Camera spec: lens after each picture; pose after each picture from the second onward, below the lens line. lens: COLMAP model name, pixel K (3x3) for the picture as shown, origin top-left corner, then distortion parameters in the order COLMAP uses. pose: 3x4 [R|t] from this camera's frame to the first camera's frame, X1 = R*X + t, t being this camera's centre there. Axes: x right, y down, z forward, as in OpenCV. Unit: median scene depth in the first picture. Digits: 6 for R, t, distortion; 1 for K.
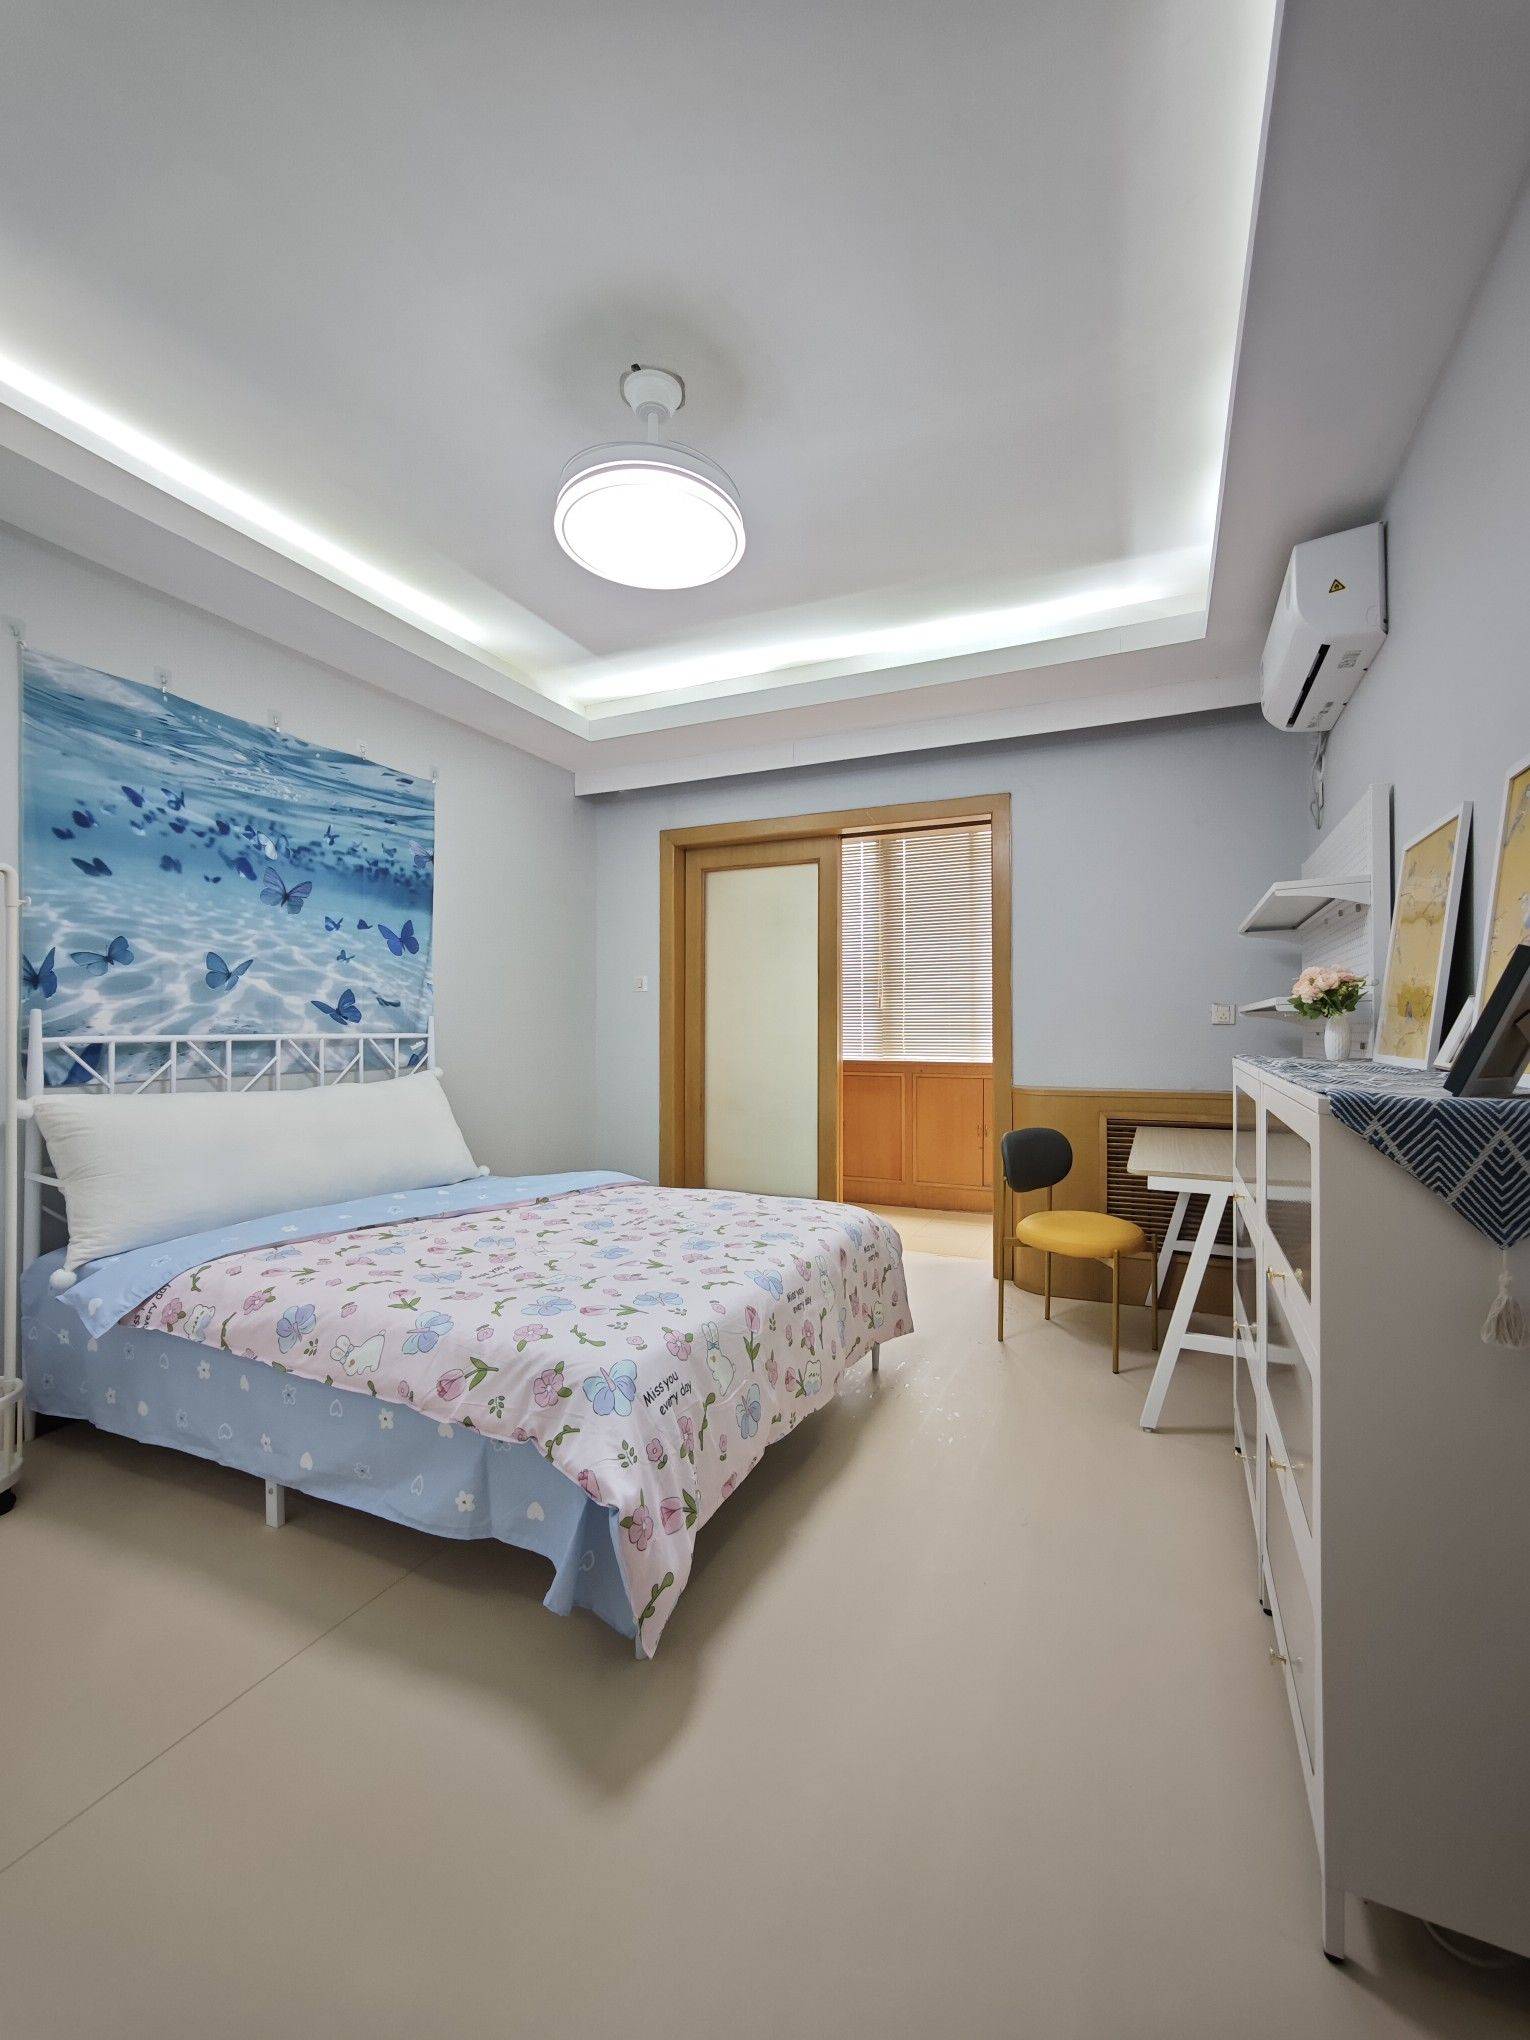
lens RADIAL K [[842.3, 0, 770.3], [0, 842.3, 1018.6], [0, 0, 1]] dist [-0.000129, 0.000819]
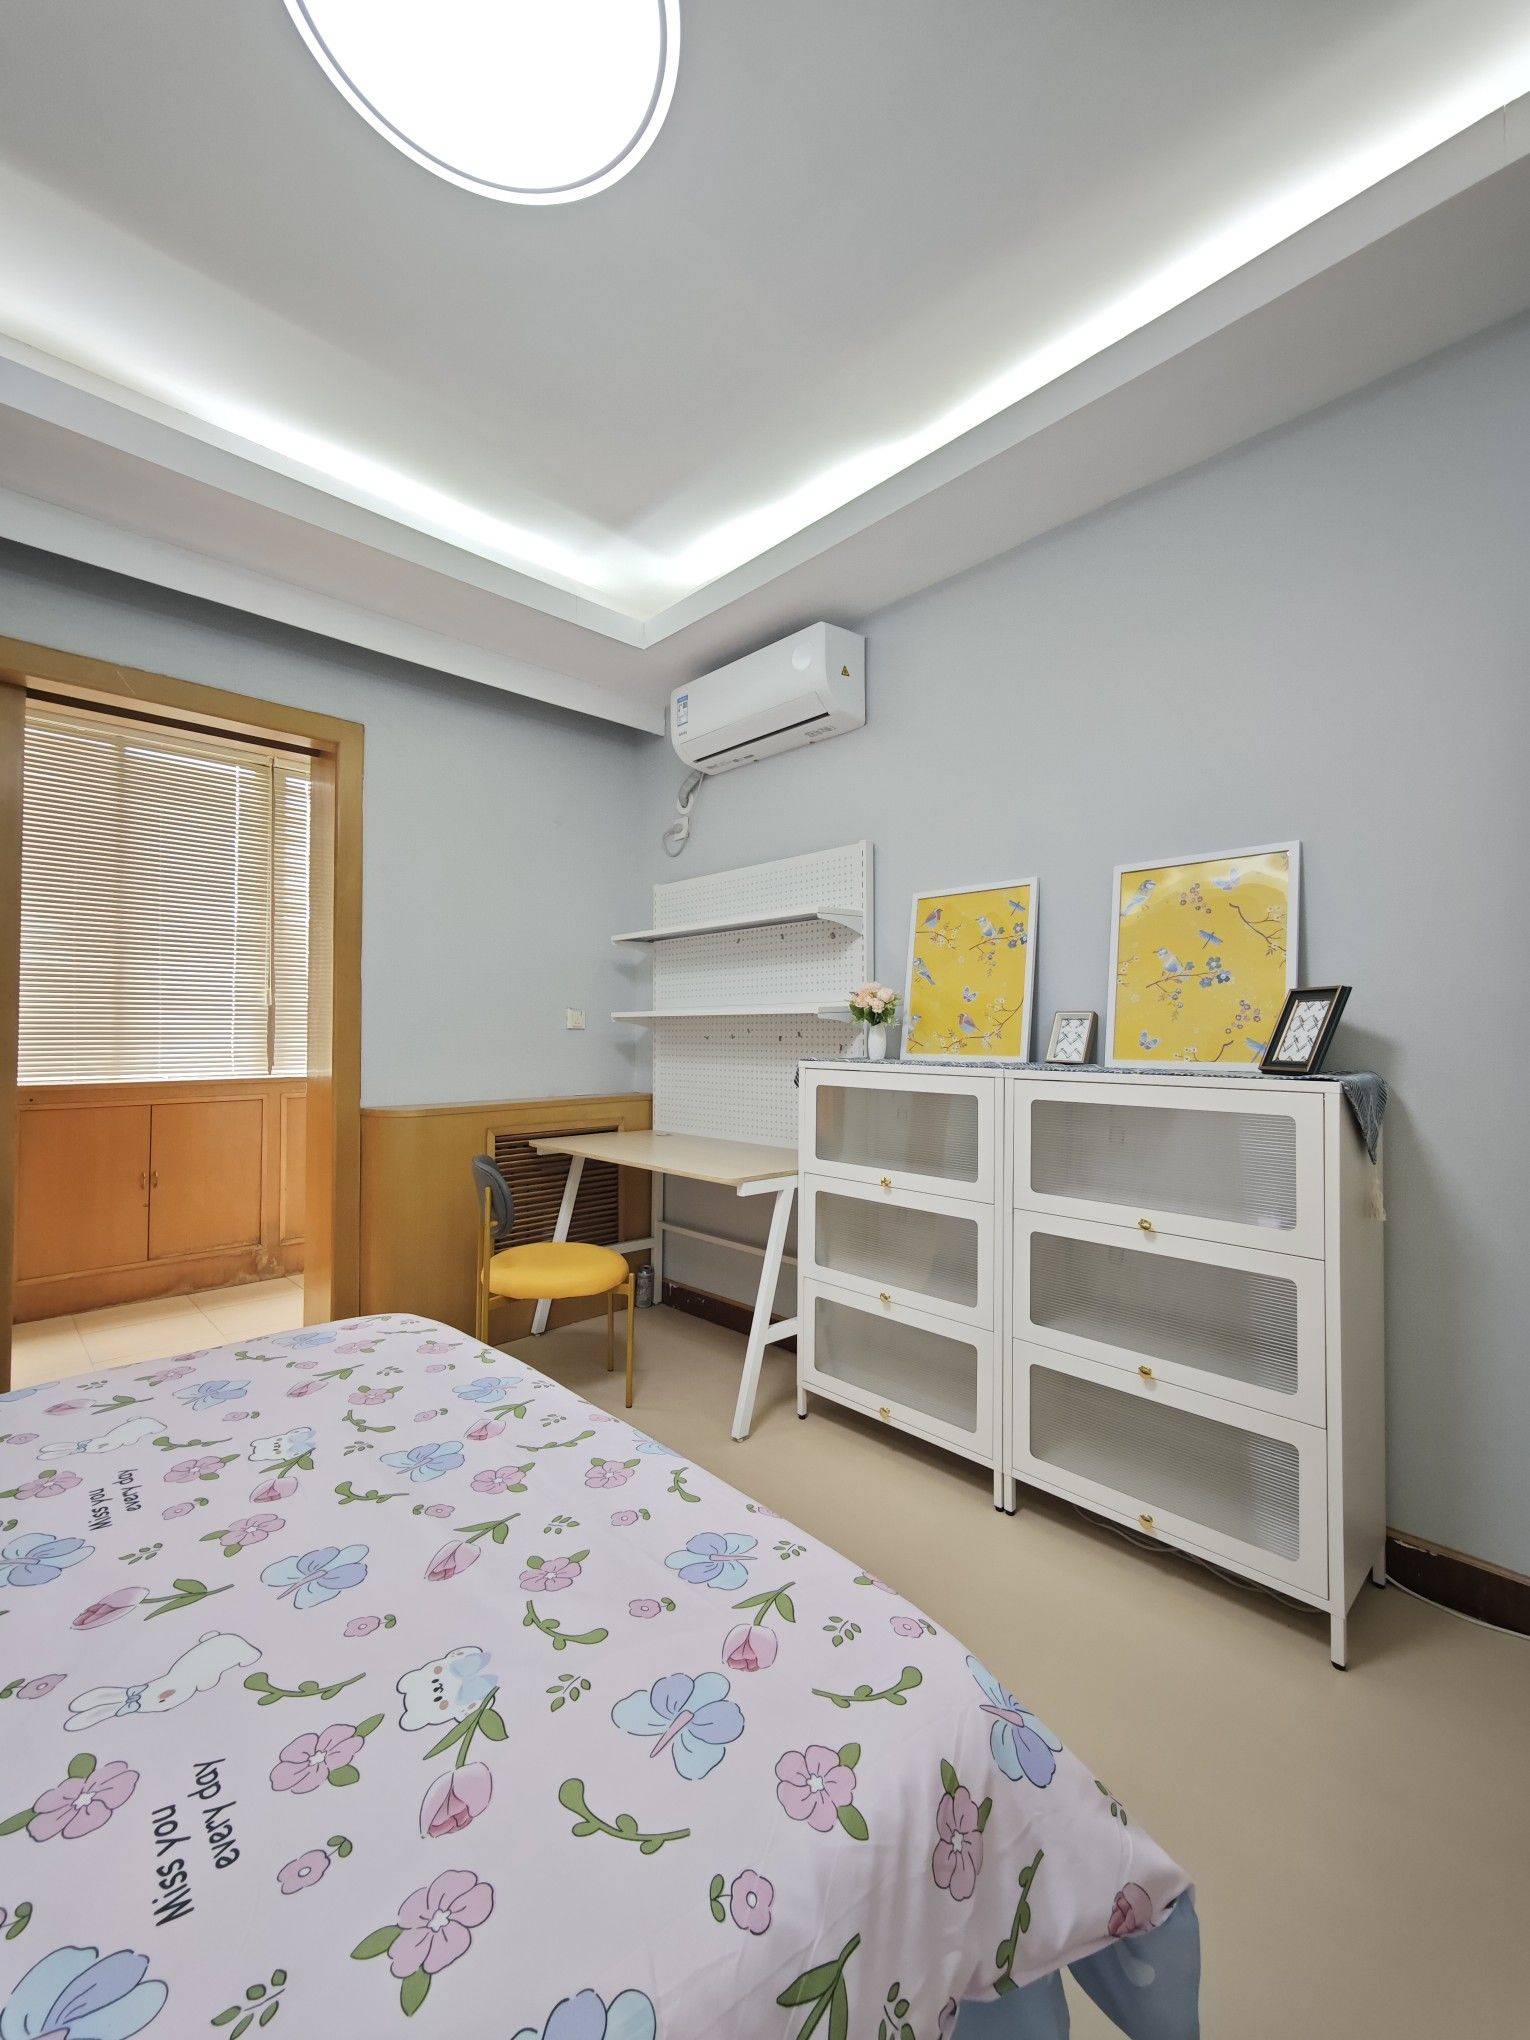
lens RADIAL K [[844.8, 0, 773.2], [0, 844.8, 1017.5], [0, 0, 1]] dist [0.001798, 0.000643]
pose [[0.365763, 0.018194, 0.930530, -0.381901], [-0.010528, 0.999826, -0.015411, 0.007004], [-0.930648, -0.004160, 0.365891, 0.492539]]
